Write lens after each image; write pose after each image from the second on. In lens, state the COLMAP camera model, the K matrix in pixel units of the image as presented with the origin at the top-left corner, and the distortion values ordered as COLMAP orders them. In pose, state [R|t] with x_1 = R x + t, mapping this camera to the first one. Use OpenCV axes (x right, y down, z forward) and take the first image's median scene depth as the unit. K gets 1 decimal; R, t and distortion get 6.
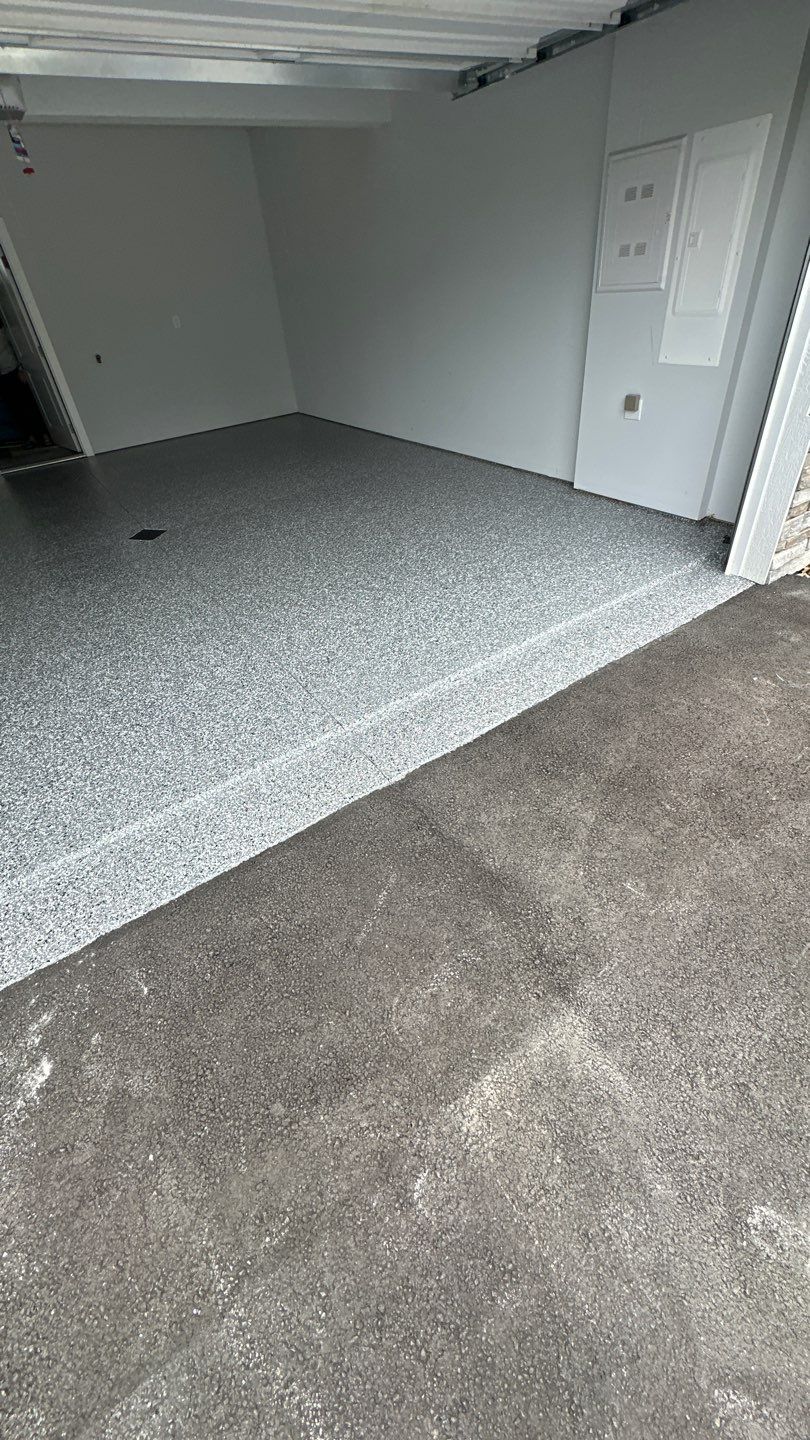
lens RADIAL K [[577.1, 0, 405.3], [0, 577.1, 716.2], [0, 0, 1]] dist [-0.002619, 0.000713]
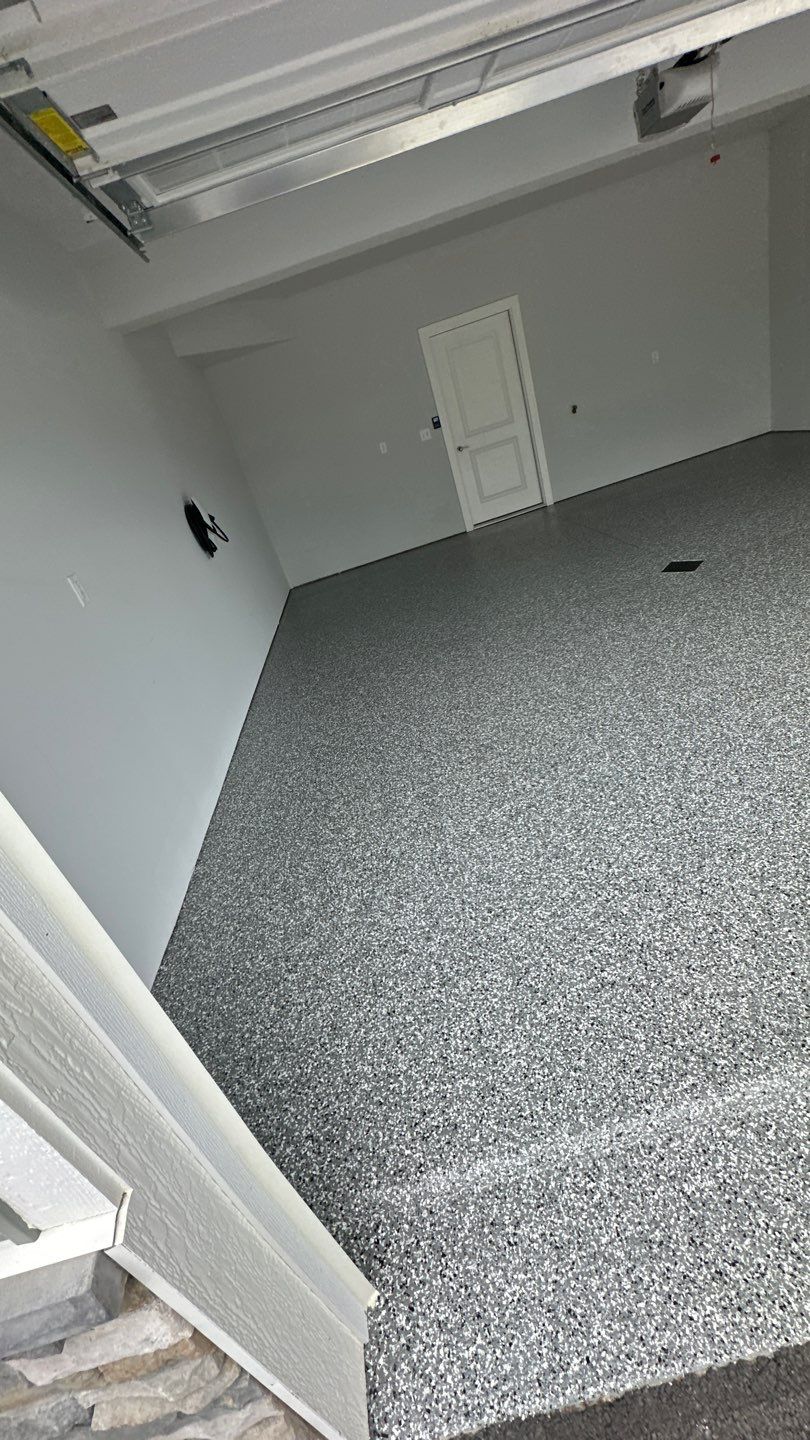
lens RADIAL K [[574.6, 0, 406.7], [0, 574.6, 716.0], [0, 0, 1]] dist [0.000612, 0.000078]
pose [[0.867556, 0.058916, -0.493838, -0.771901], [-0.102516, 0.992819, -0.061650, 0.024176], [0.486659, 0.104111, 0.867366, 0.109669]]
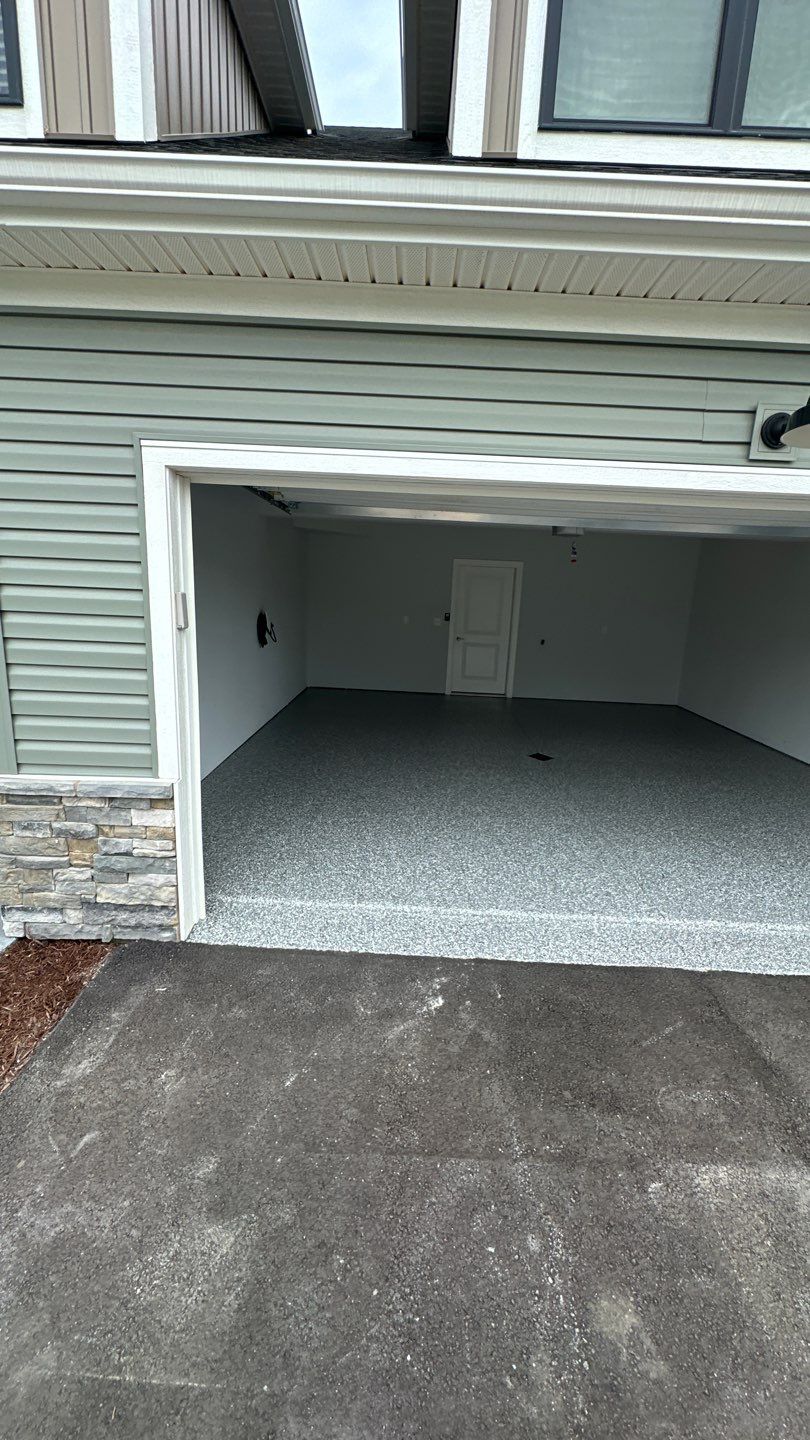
lens RADIAL K [[577.1, 0, 405.3], [0, 577.1, 716.2], [0, 0, 1]] dist [-0.002619, 0.000713]
pose [[0.810185, 0.240448, -0.534589, 0.004536], [-0.441365, 0.850391, -0.286412, 0.291559], [0.385742, 0.467996, 0.795099, -0.550233]]
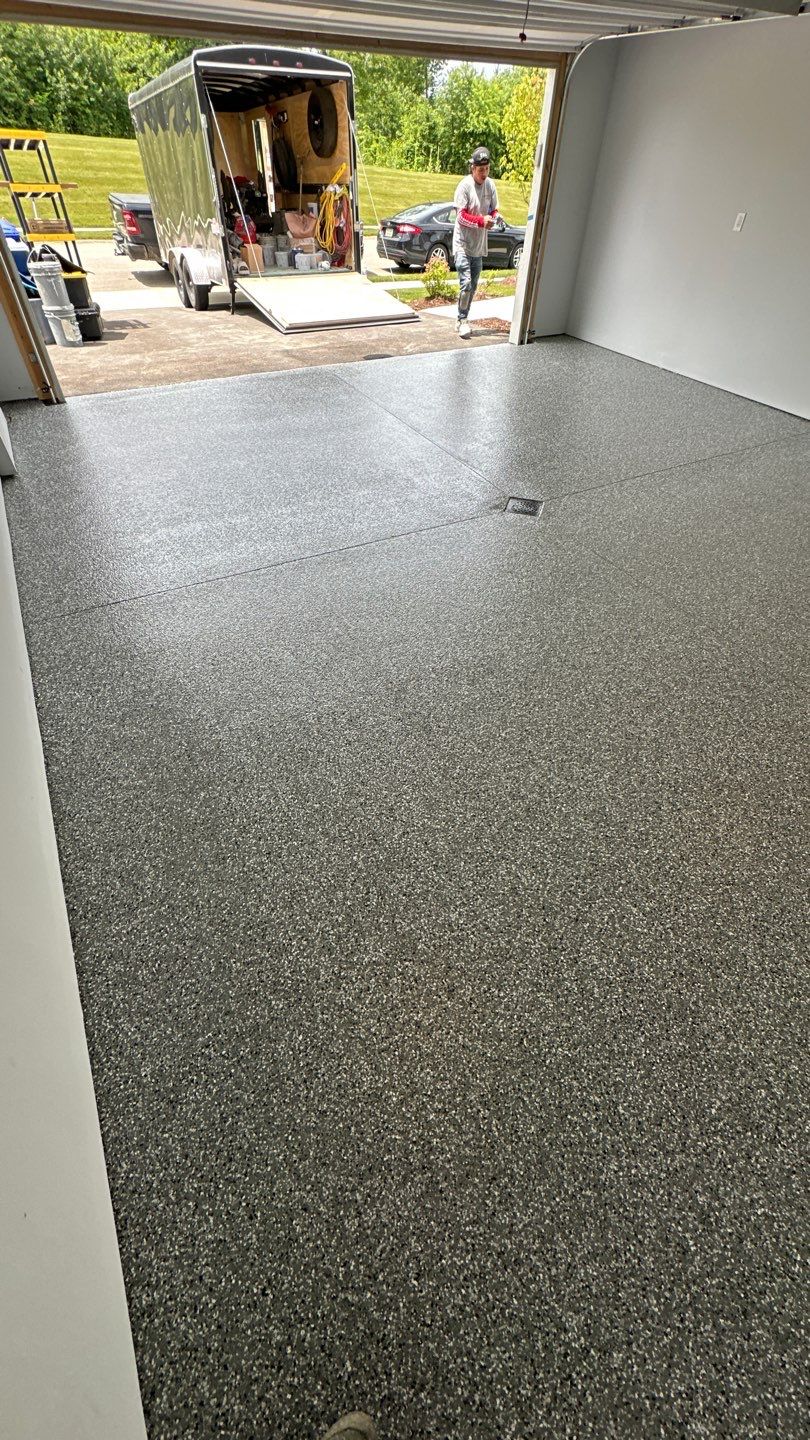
lens RADIAL K [[575.2, 0, 404.9], [0, 575.2, 716.6], [0, 0, 1]] dist [-0.001372, 0.000416]
pose [[-0.994924, -0.020808, 0.098452, -0.771161], [0.095297, 0.119369, 0.988266, -2.353200], [-0.032316, 0.992632, -0.116780, 2.968624]]
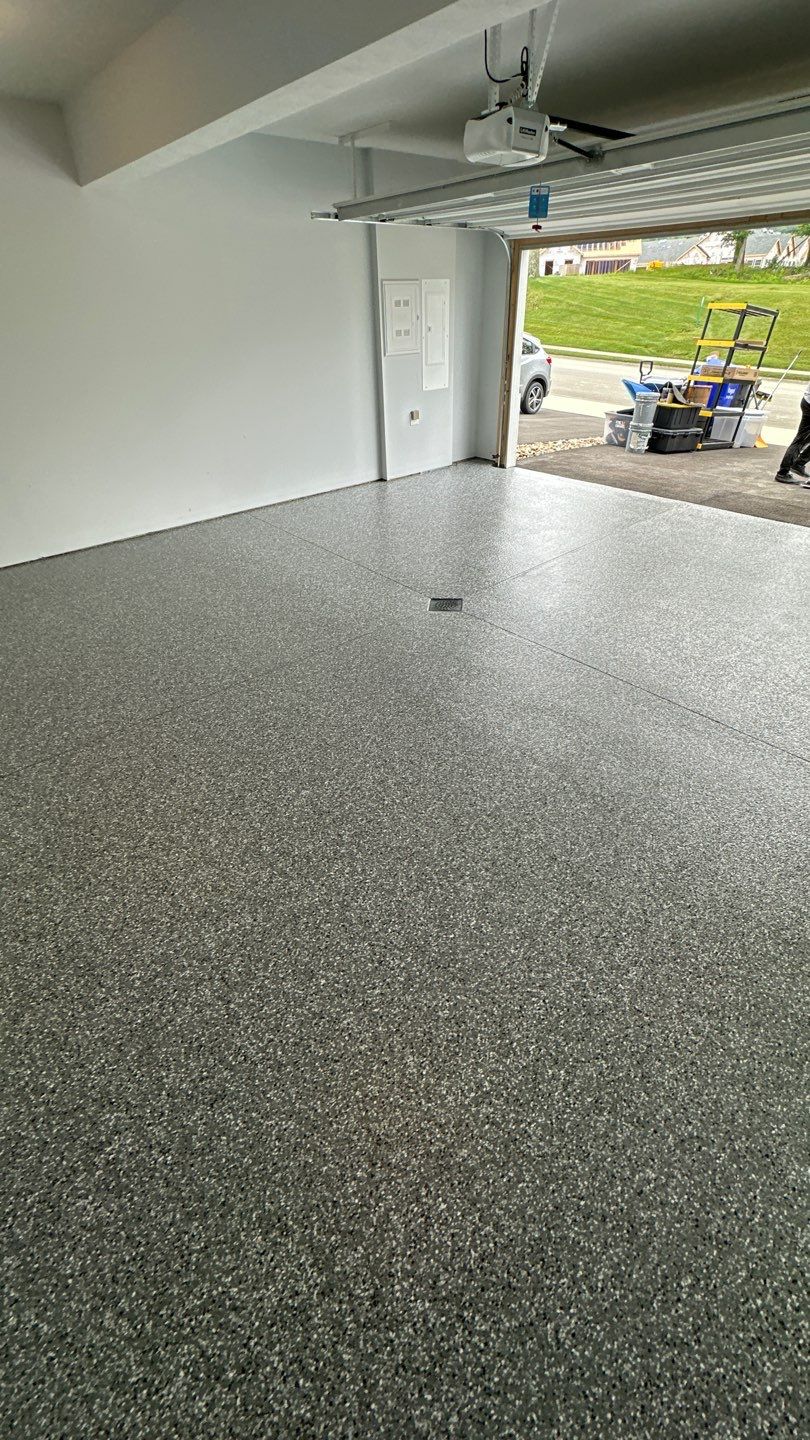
lens RADIAL K [[577.1, 0, 405.3], [0, 577.1, 716.2], [0, 0, 1]] dist [-0.002619, 0.000713]
pose [[-0.117430, -0.504617, 0.855320, -2.701210], [0.636679, 0.622729, 0.454806, -1.371278], [-0.762135, 0.597972, 0.248152, 1.970850]]
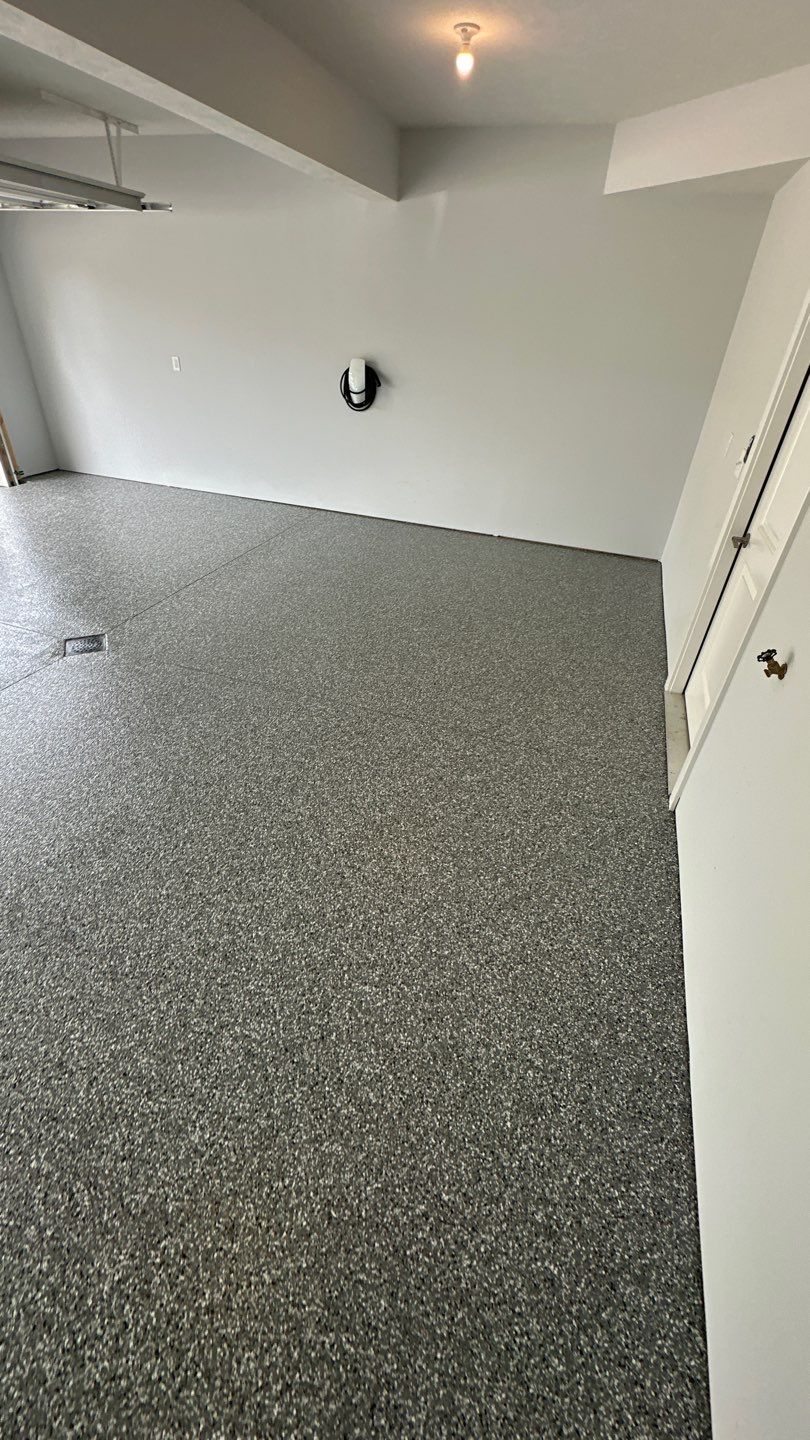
lens RADIAL K [[577.1, 0, 405.3], [0, 577.1, 716.2], [0, 0, 1]] dist [-0.002619, 0.000713]
pose [[-0.799195, 0.376693, -0.468390, -0.829347], [-0.356689, 0.329999, 0.873999, -2.334891], [0.483798, 0.865565, -0.129371, 2.935599]]
